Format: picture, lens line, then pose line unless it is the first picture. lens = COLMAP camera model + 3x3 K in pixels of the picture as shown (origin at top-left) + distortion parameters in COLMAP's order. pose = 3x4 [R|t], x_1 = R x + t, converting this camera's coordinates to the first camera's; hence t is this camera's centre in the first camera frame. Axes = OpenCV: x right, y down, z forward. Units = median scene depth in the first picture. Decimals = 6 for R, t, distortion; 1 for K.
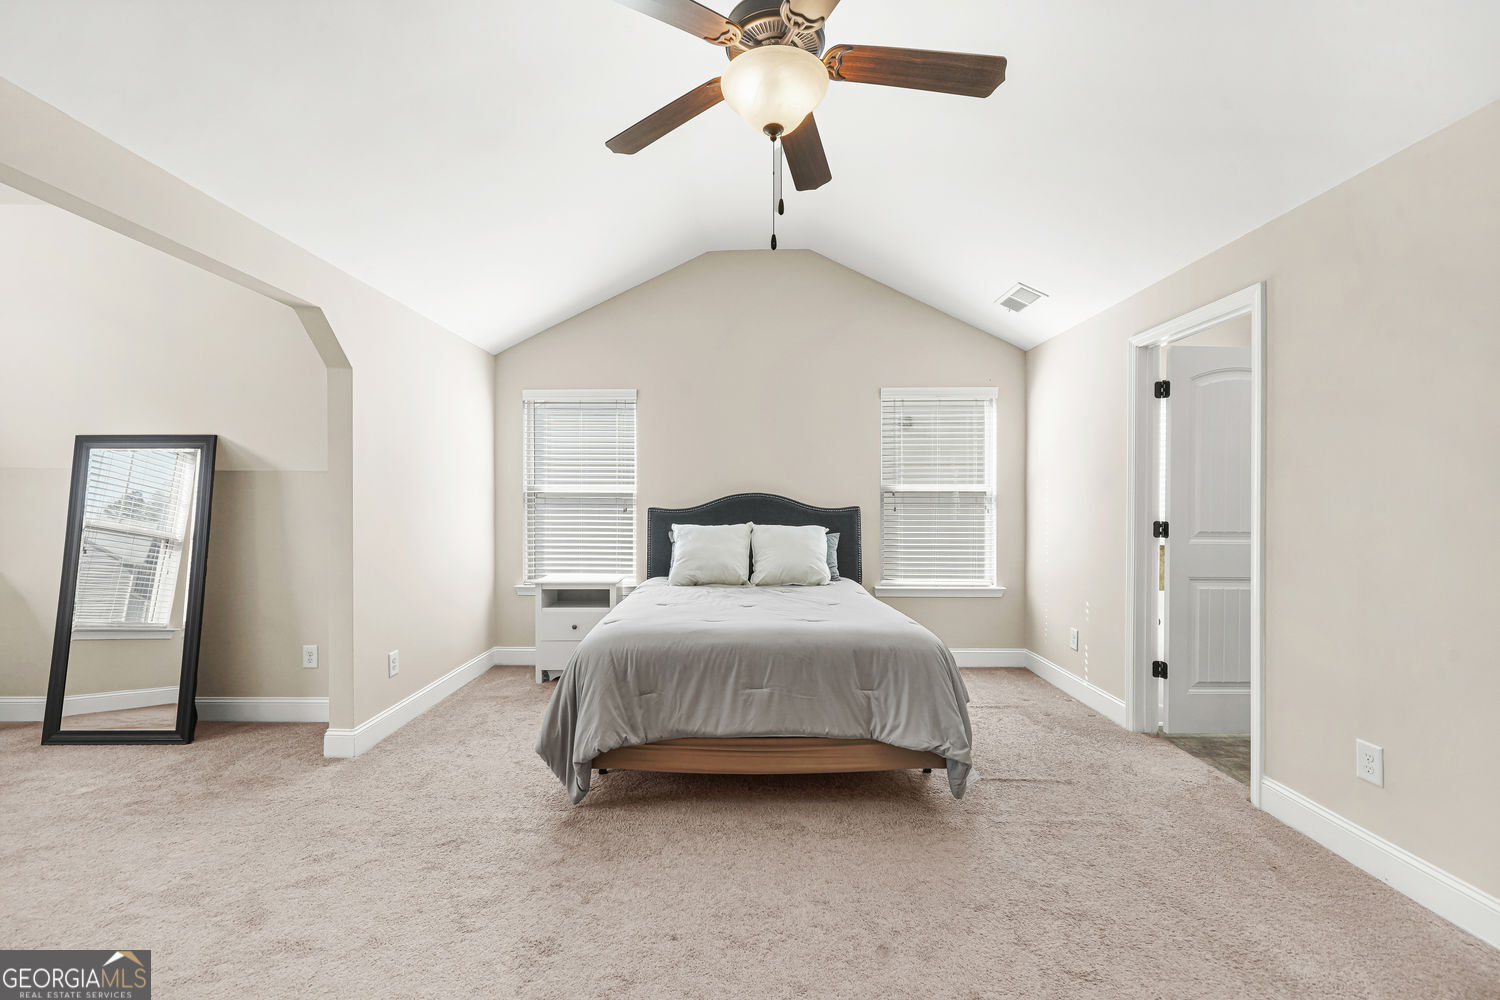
lens RADIAL K [[633.4, 0, 731.4], [0, 633.4, 499.9], [0, 0, 1]] dist [0.003818, 0.000558]
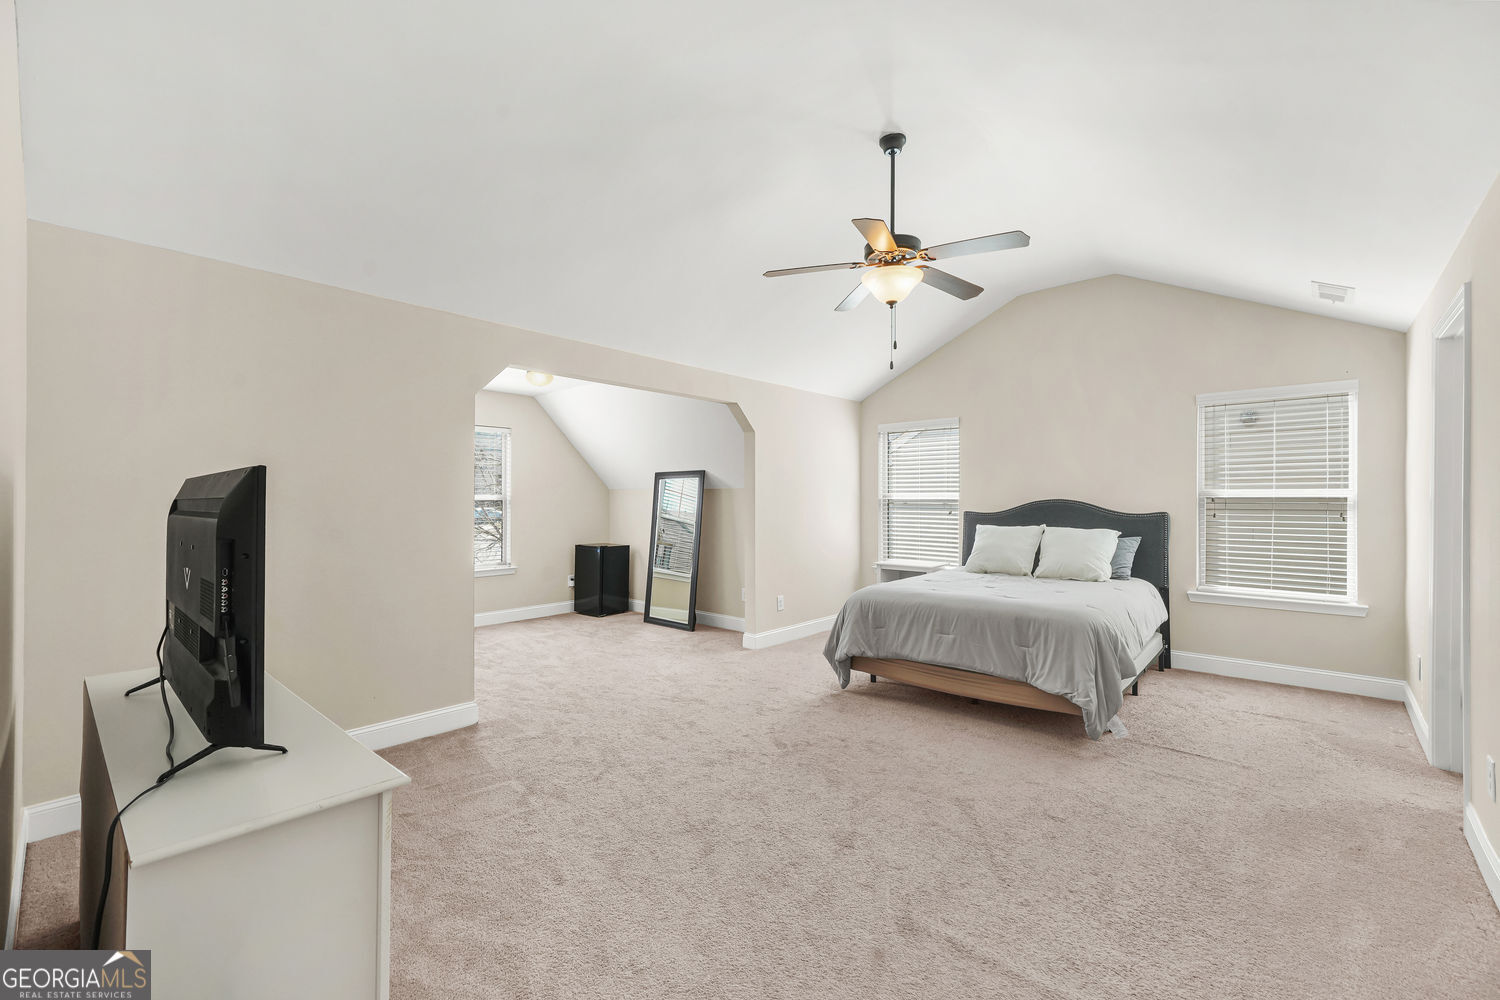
lens RADIAL K [[633.4, 0, 731.4], [0, 633.4, 499.9], [0, 0, 1]] dist [0.003818, 0.000558]
pose [[0.745137, -0.001758, -0.666909, 0.548140], [0.002994, 0.999995, 0.000708, -0.018817], [0.666905, -0.002524, 0.745138, -0.374411]]
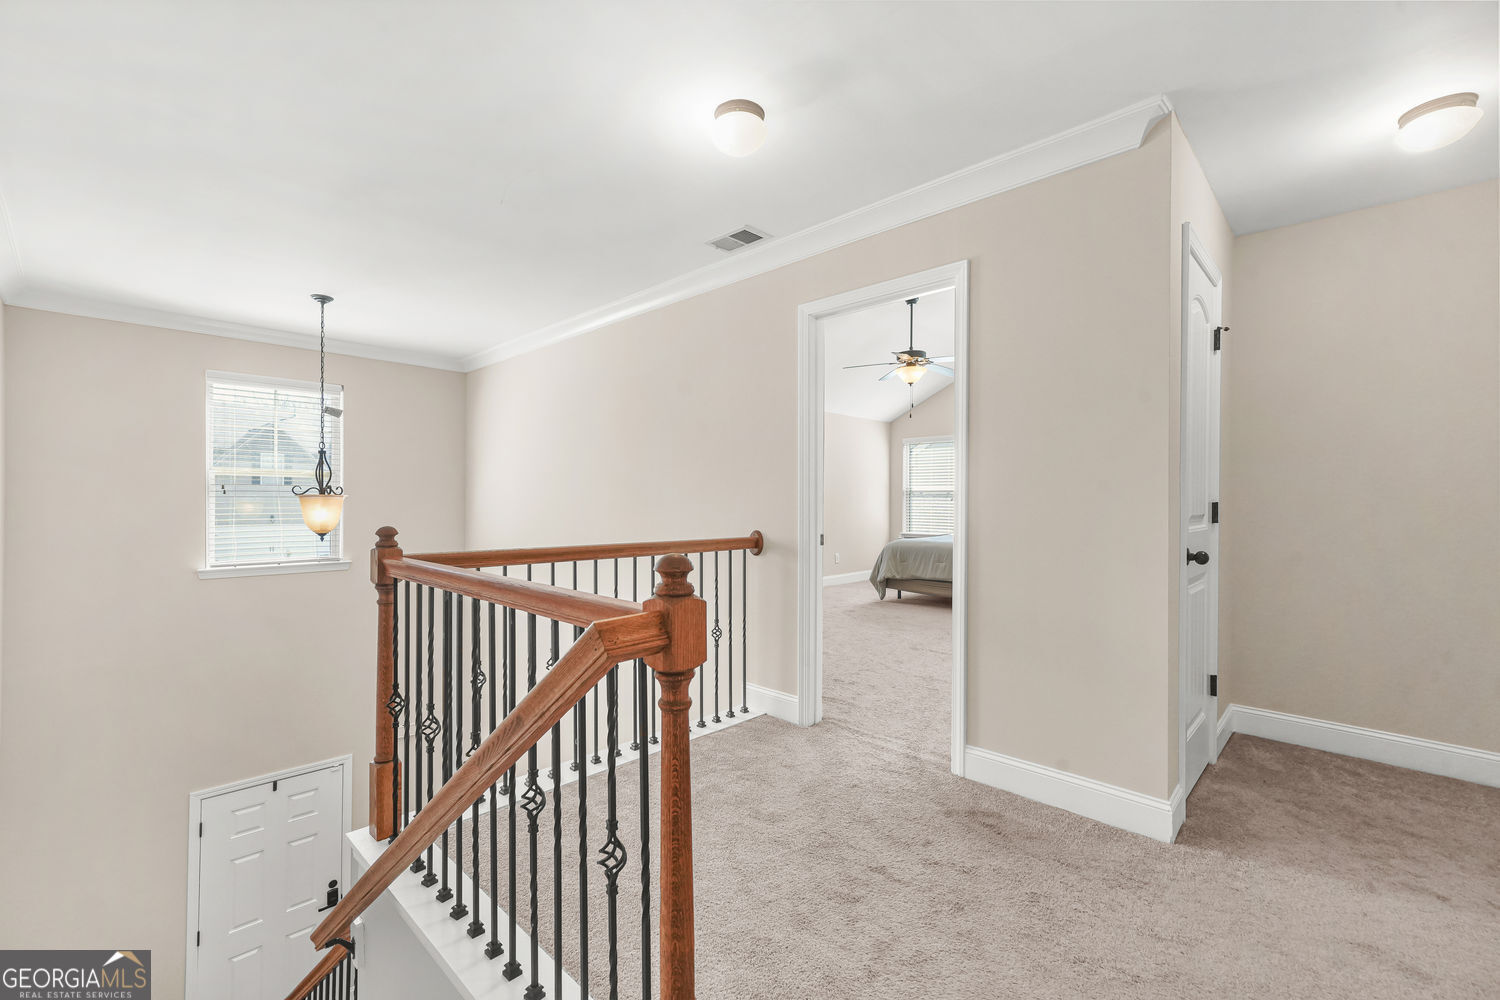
lens RADIAL K [[628.7, 0, 740.3], [0, 628.7, 506.2], [0, 0, 1]] dist [-0.000375, -0.000009]
pose [[0.729997, 0.006292, -0.683422, 1.011037], [0.000984, 0.999947, 0.010257, 0.027283], [0.683450, -0.008160, 0.729952, -1.231858]]
